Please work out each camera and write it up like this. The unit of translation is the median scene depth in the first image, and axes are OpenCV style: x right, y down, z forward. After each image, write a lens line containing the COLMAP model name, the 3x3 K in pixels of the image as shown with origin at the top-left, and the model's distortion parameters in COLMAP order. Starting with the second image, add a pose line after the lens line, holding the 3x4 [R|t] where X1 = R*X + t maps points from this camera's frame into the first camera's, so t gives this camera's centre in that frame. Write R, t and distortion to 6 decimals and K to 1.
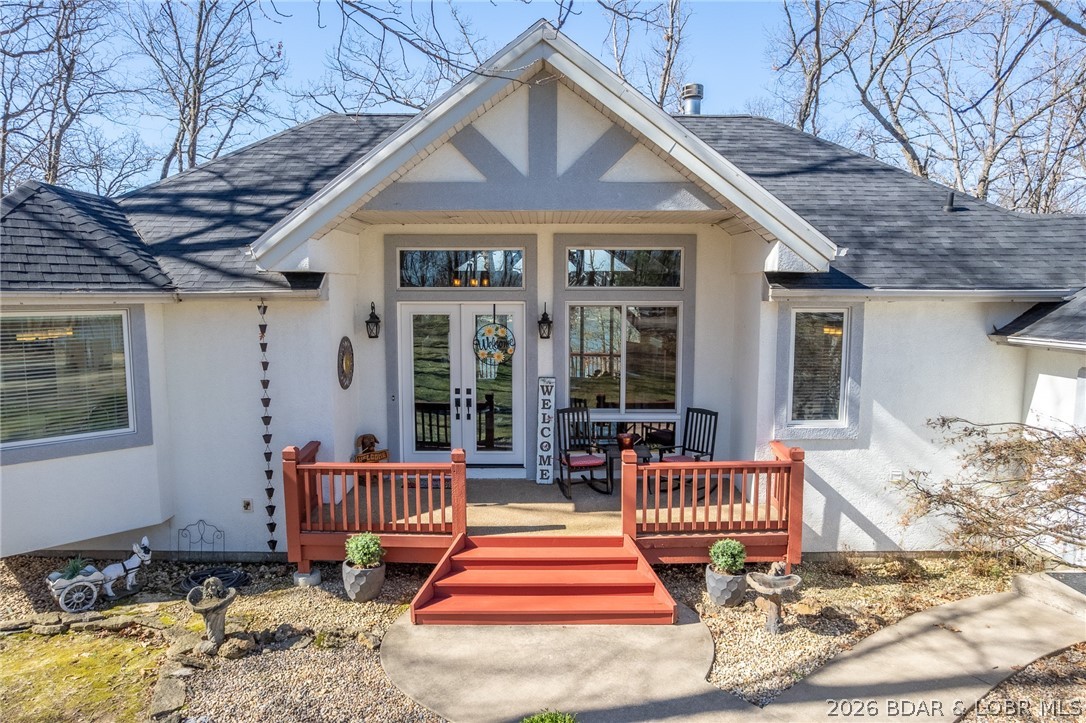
lens RADIAL K [[698.3, 0, 543.0], [0, 698.3, 361.5], [0, 0, 1]] dist [-0.081841, 0.070850]
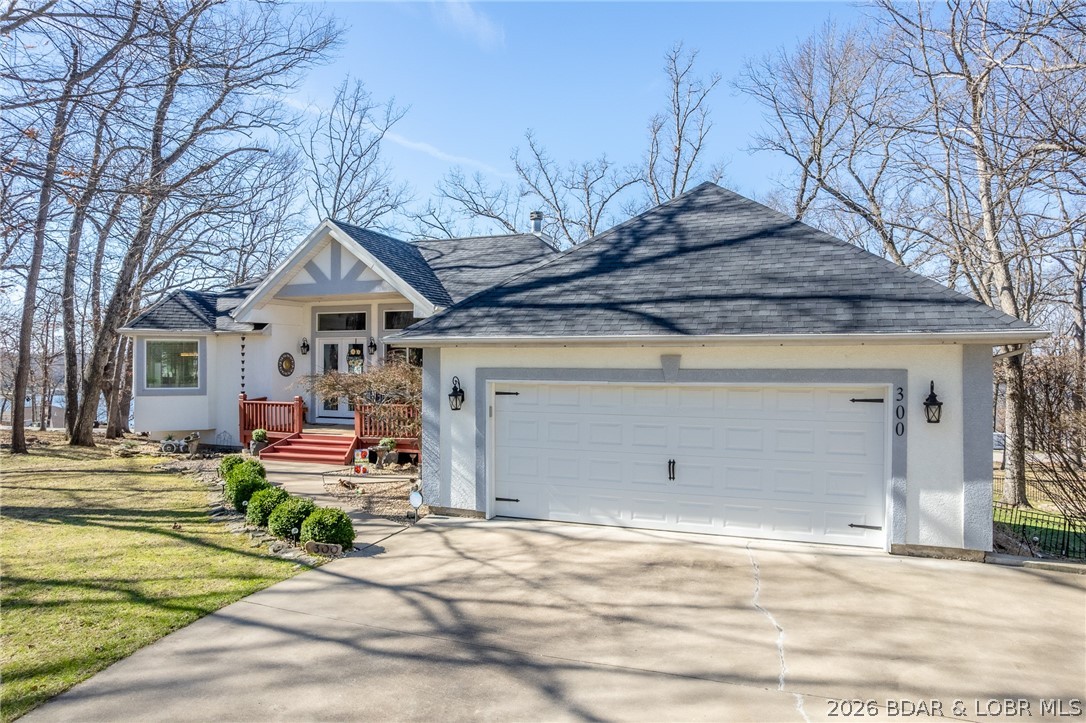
lens RADIAL K [[698.3, 0, 543.0], [0, 698.3, 361.5], [0, 0, 1]] dist [-0.081841, 0.070850]
pose [[0.933264, 0.000162, -0.359191, 1.380301], [-0.037818, 0.994486, -0.097812, 0.192209], [0.357194, 0.104868, 0.928124, -0.818064]]
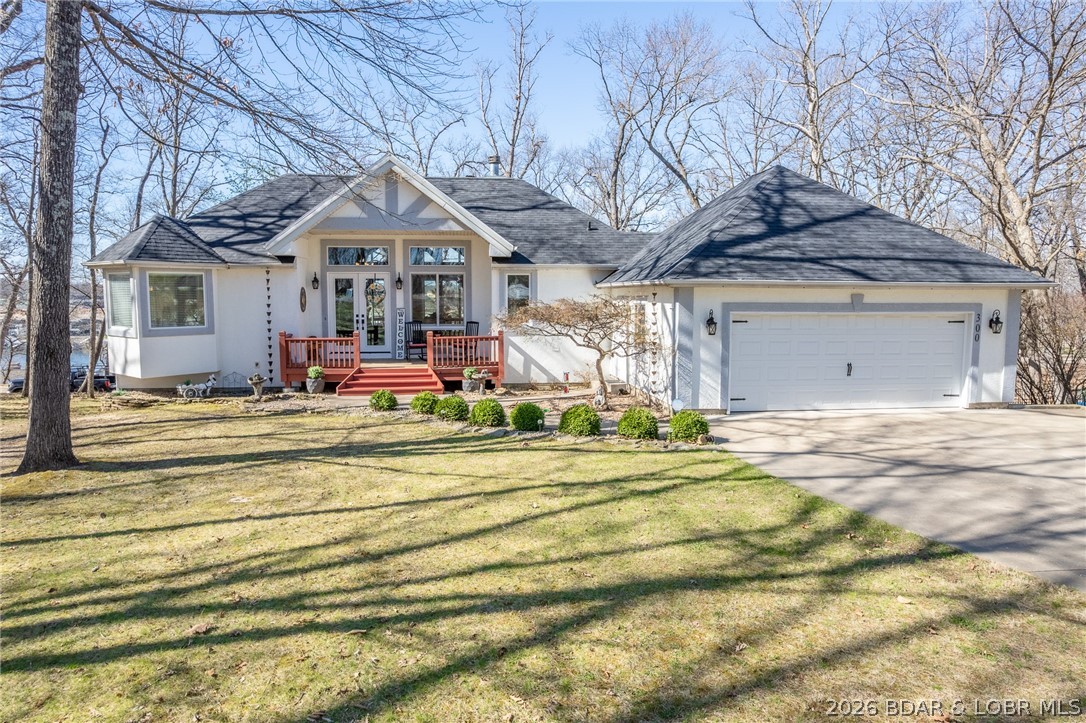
lens RADIAL K [[698.3, 0, 543.0], [0, 698.3, 361.5], [0, 0, 1]] dist [-0.081841, 0.070850]
pose [[0.992532, -0.010362, 0.121546, 0.200771], [0.011186, 0.999919, -0.006098, 0.230862], [-0.121473, 0.007412, 0.992567, -1.290654]]
